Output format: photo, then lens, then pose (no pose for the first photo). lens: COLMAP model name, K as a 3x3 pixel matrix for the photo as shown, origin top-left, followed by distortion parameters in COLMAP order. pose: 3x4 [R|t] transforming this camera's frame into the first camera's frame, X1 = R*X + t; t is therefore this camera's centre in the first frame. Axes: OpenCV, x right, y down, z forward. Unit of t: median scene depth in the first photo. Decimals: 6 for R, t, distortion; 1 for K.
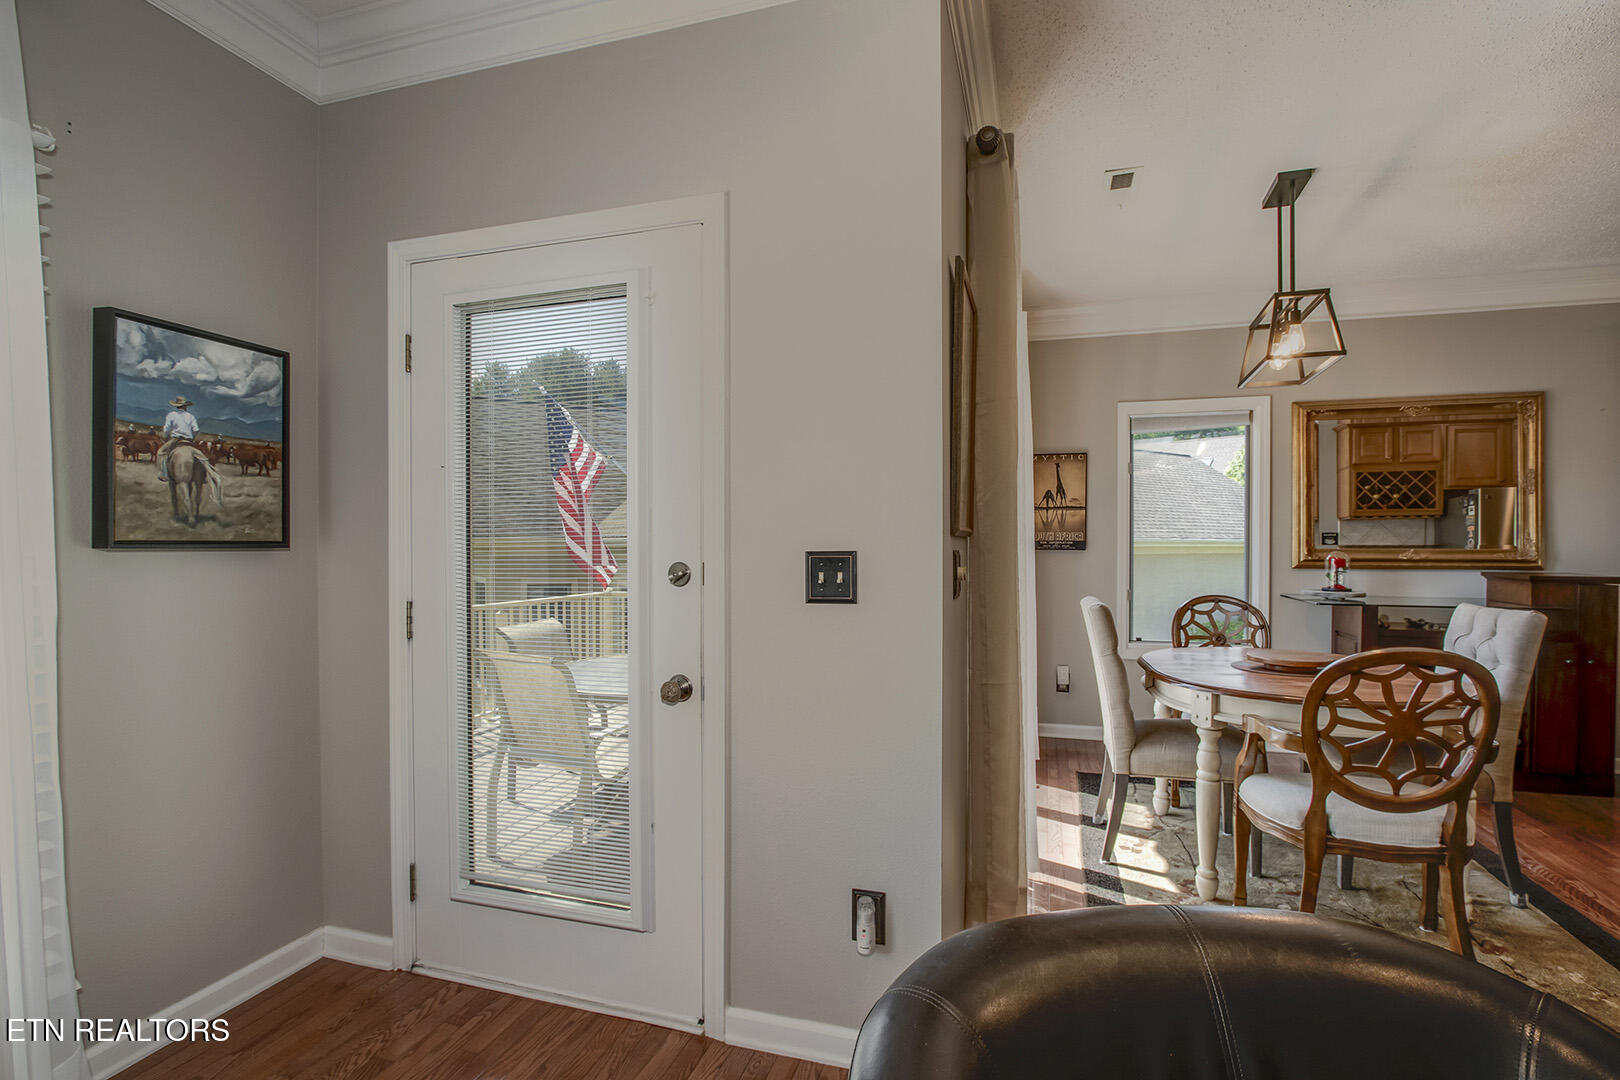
lens RADIAL K [[760.4, 0, 811.7], [0, 760.4, 551.6], [0, 0, 1]] dist [-0.019571, 0.000707]
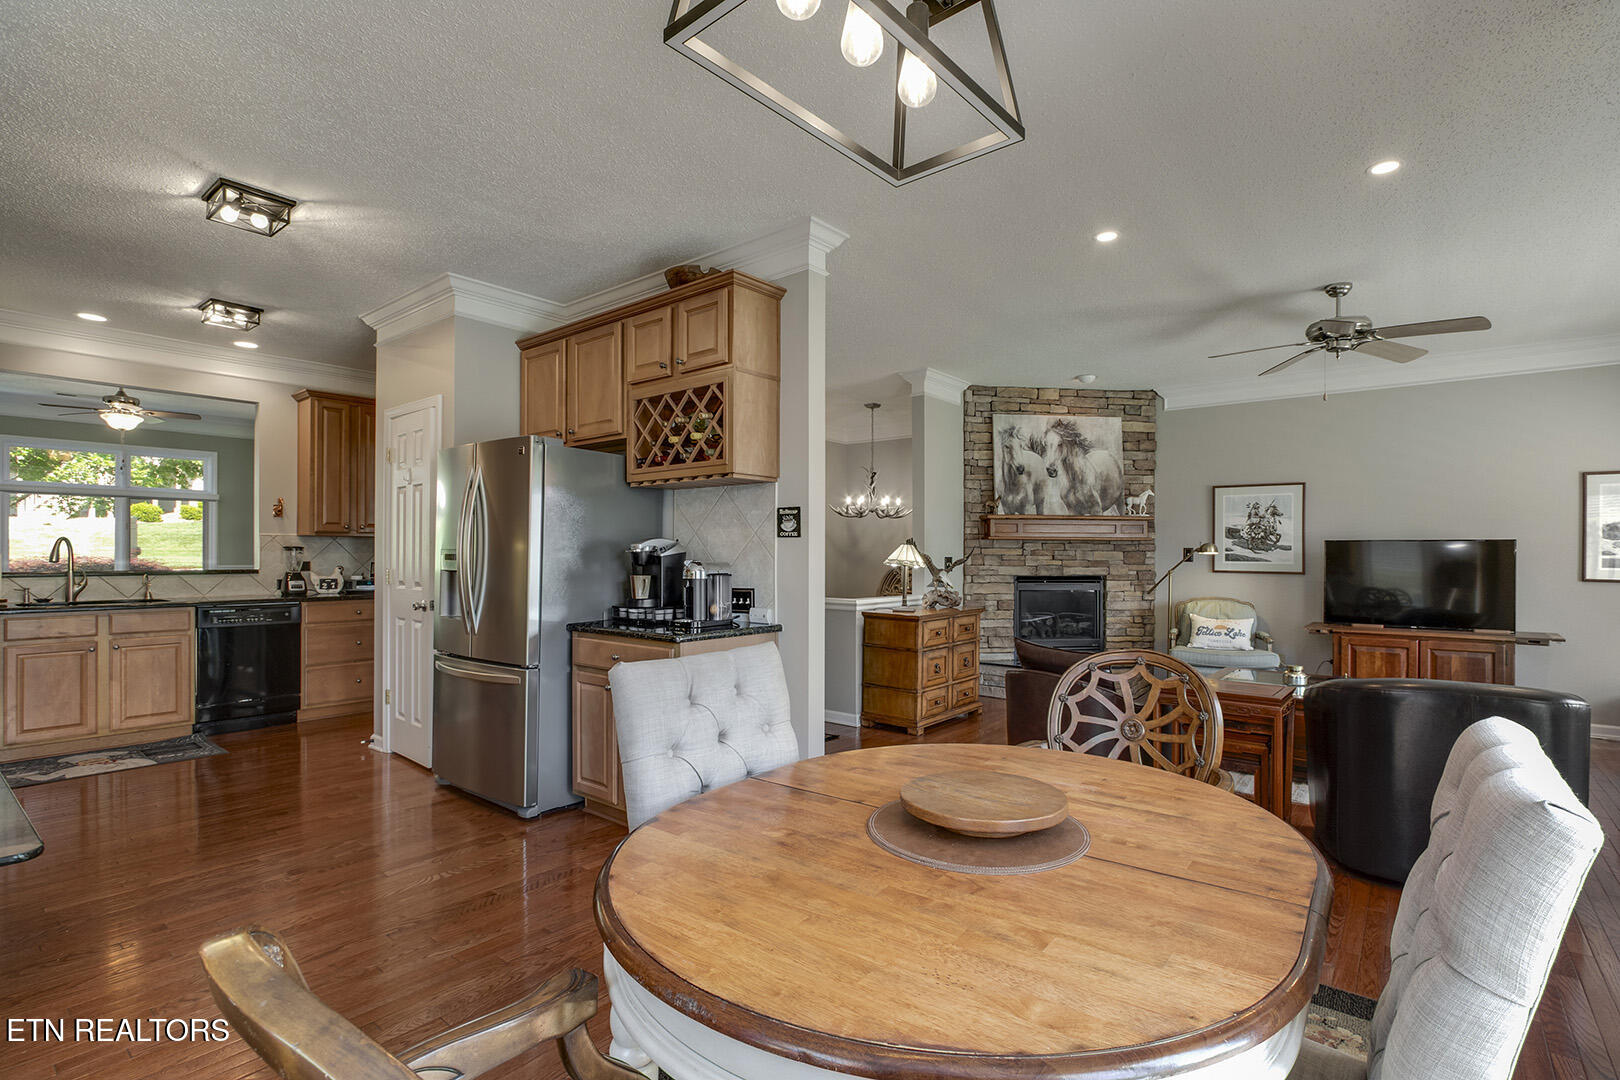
lens RADIAL K [[766.5, 0, 811.9], [0, 766.5, 552.2], [0, 0, 1]] dist [-0.025277, 0.004566]
pose [[-0.926033, -0.003939, 0.377423, 0.407945], [-0.001539, 0.999977, 0.006660, -0.010247], [-0.377440, 0.005587, -0.926017, 1.089416]]
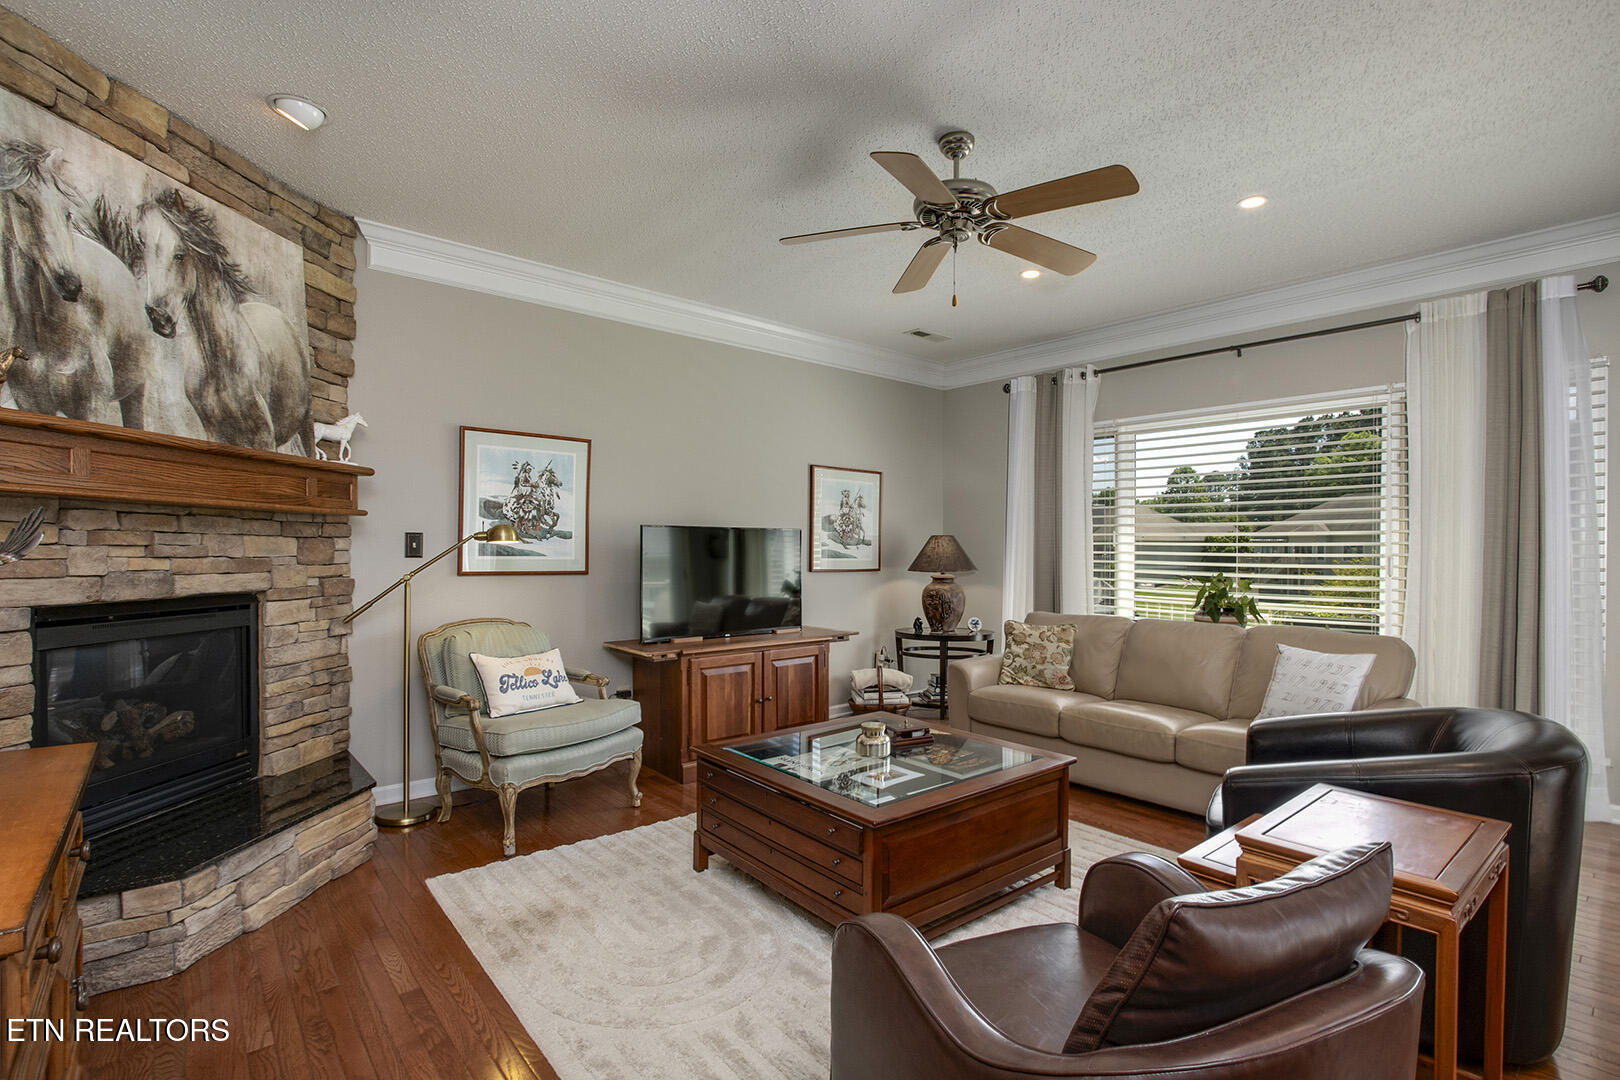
lens RADIAL K [[750.7, 0, 812.3], [0, 750.7, 552.1], [0, 0, 1]] dist [-0.025007, 0.004199]
pose [[-0.536742, 0.000161, -0.843746, 0.784826], [-0.012649, 0.999886, 0.008237, 0.000870], [0.843651, 0.015094, -0.536679, 0.083472]]
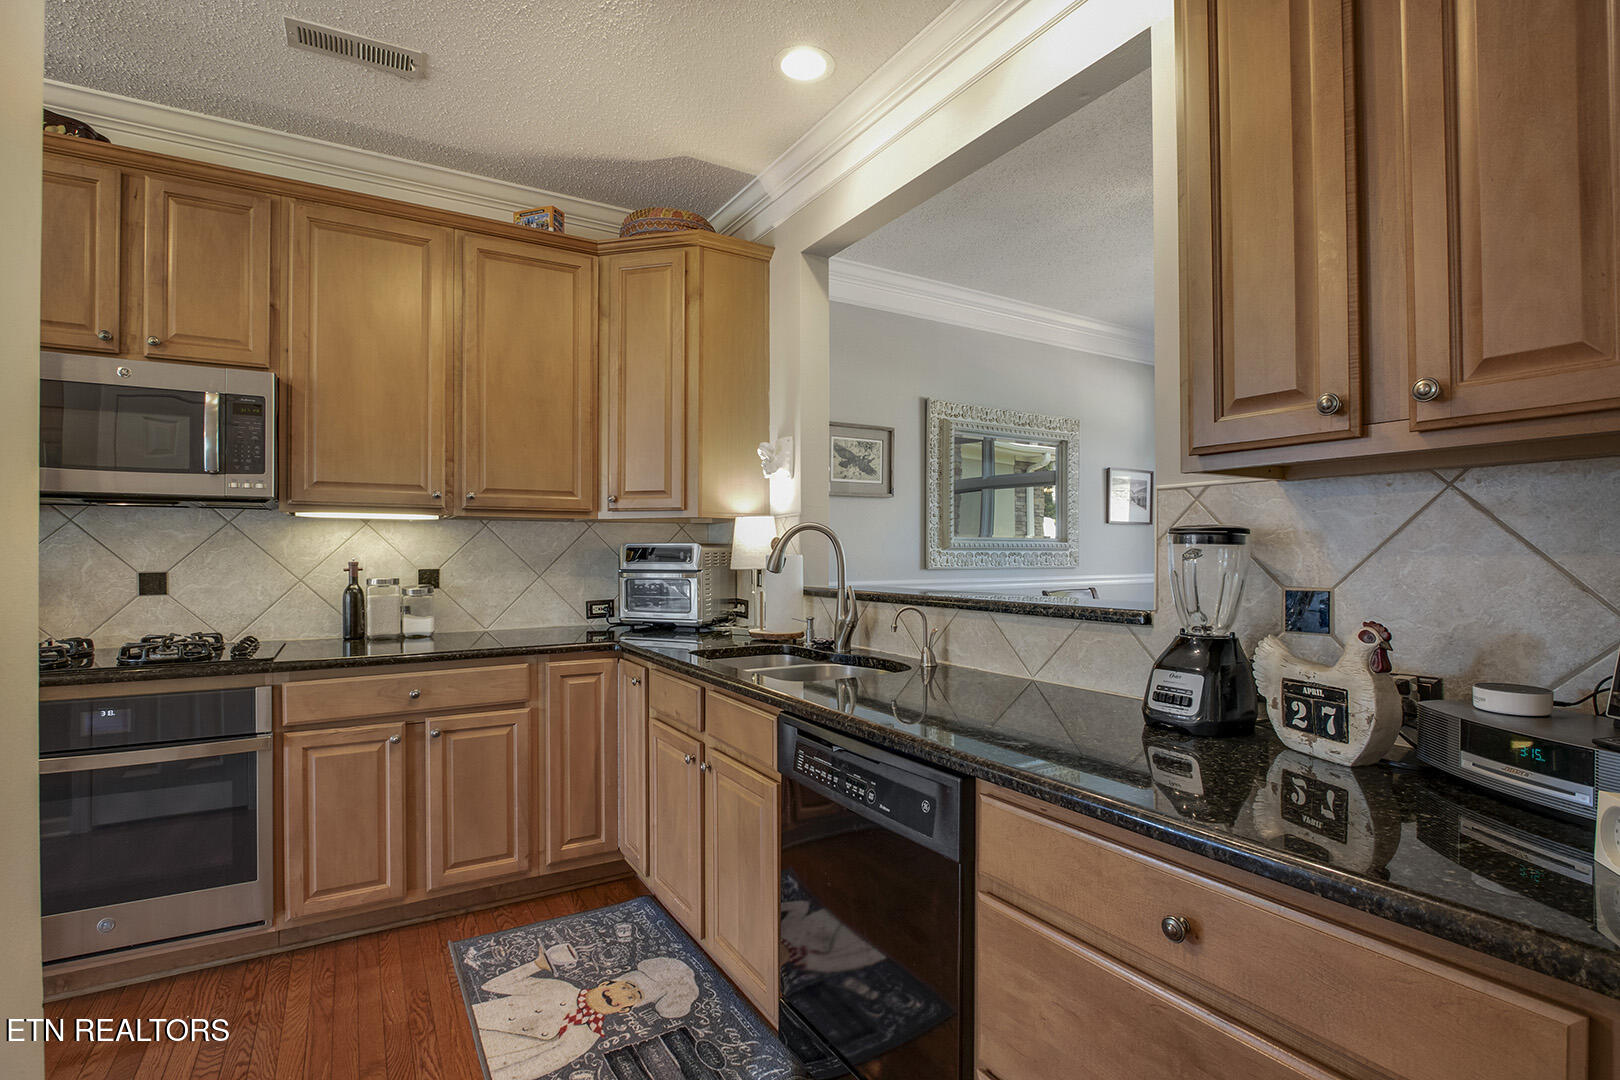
lens RADIAL K [[766.5, 0, 811.9], [0, 766.5, 552.2], [0, 0, 1]] dist [-0.025277, 0.004566]
pose [[0.668865, -0.003568, 0.743375, 1.514341], [0.009179, 0.999952, -0.003460, 0.001666], [-0.743327, 0.009138, 0.668866, 0.001129]]
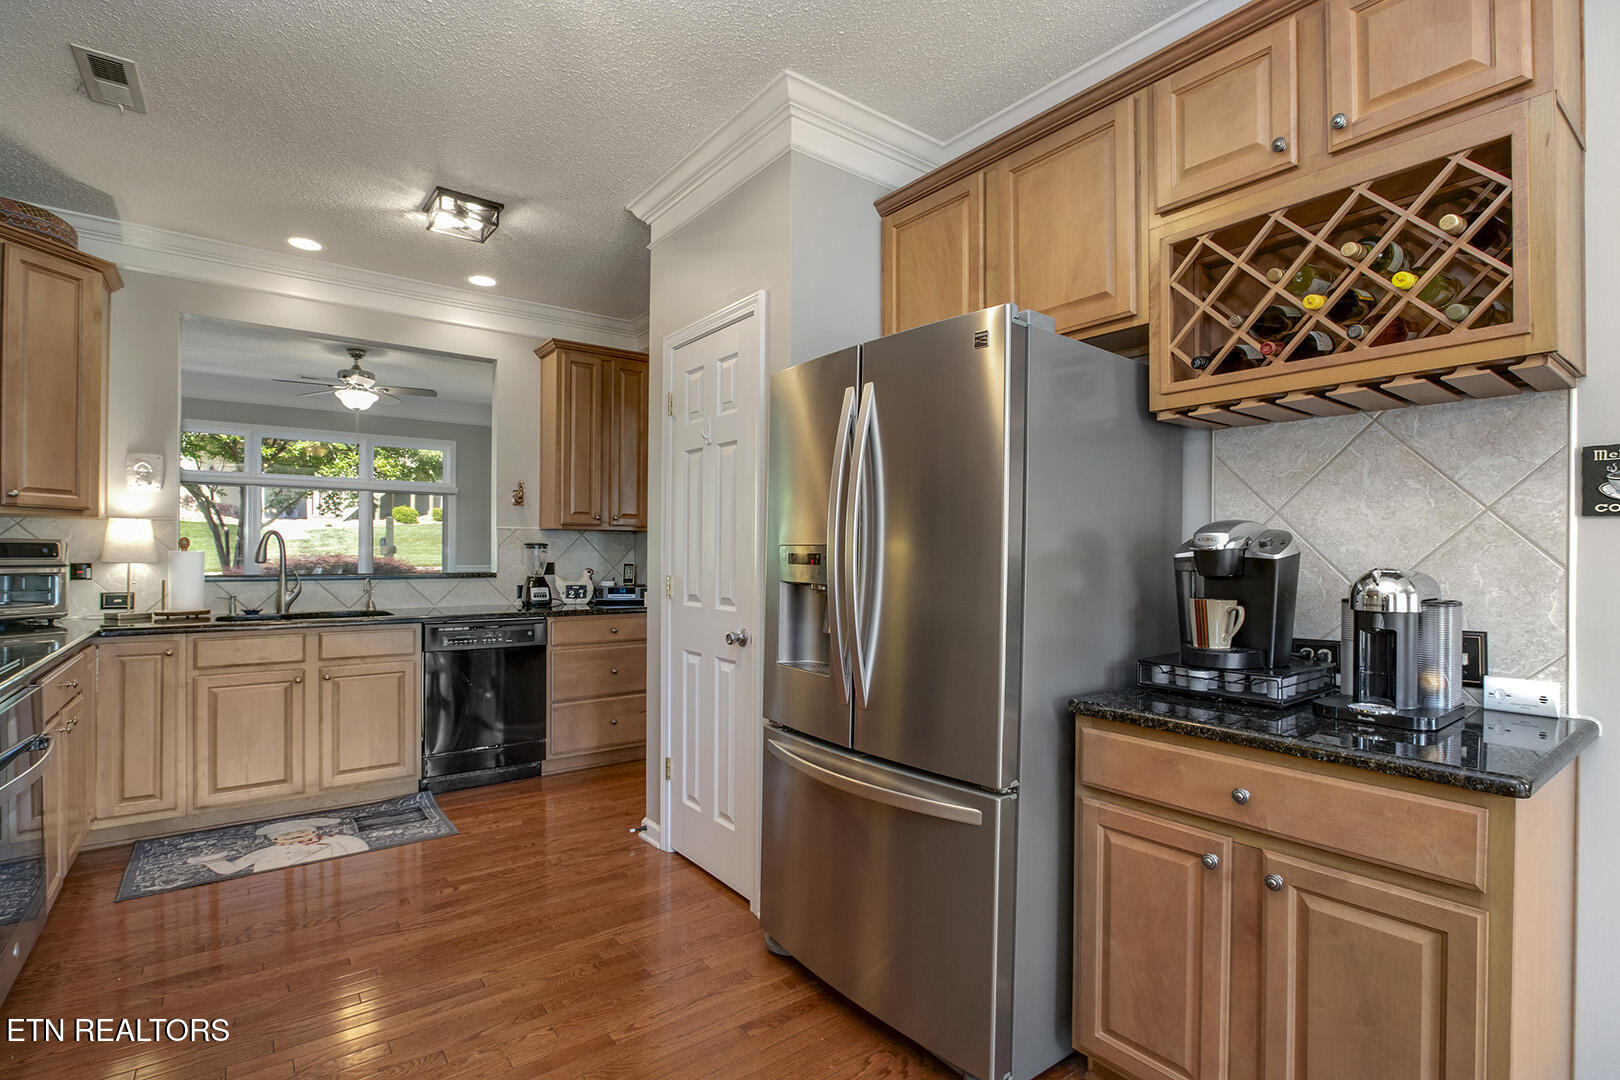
lens RADIAL K [[766.5, 0, 811.9], [0, 766.5, 552.2], [0, 0, 1]] dist [-0.025277, 0.004566]
pose [[-0.810292, -0.005633, 0.586000, 0.884696], [-0.002037, 0.999975, 0.006796, -0.005295], [-0.586023, 0.004313, -0.810283, 0.795519]]
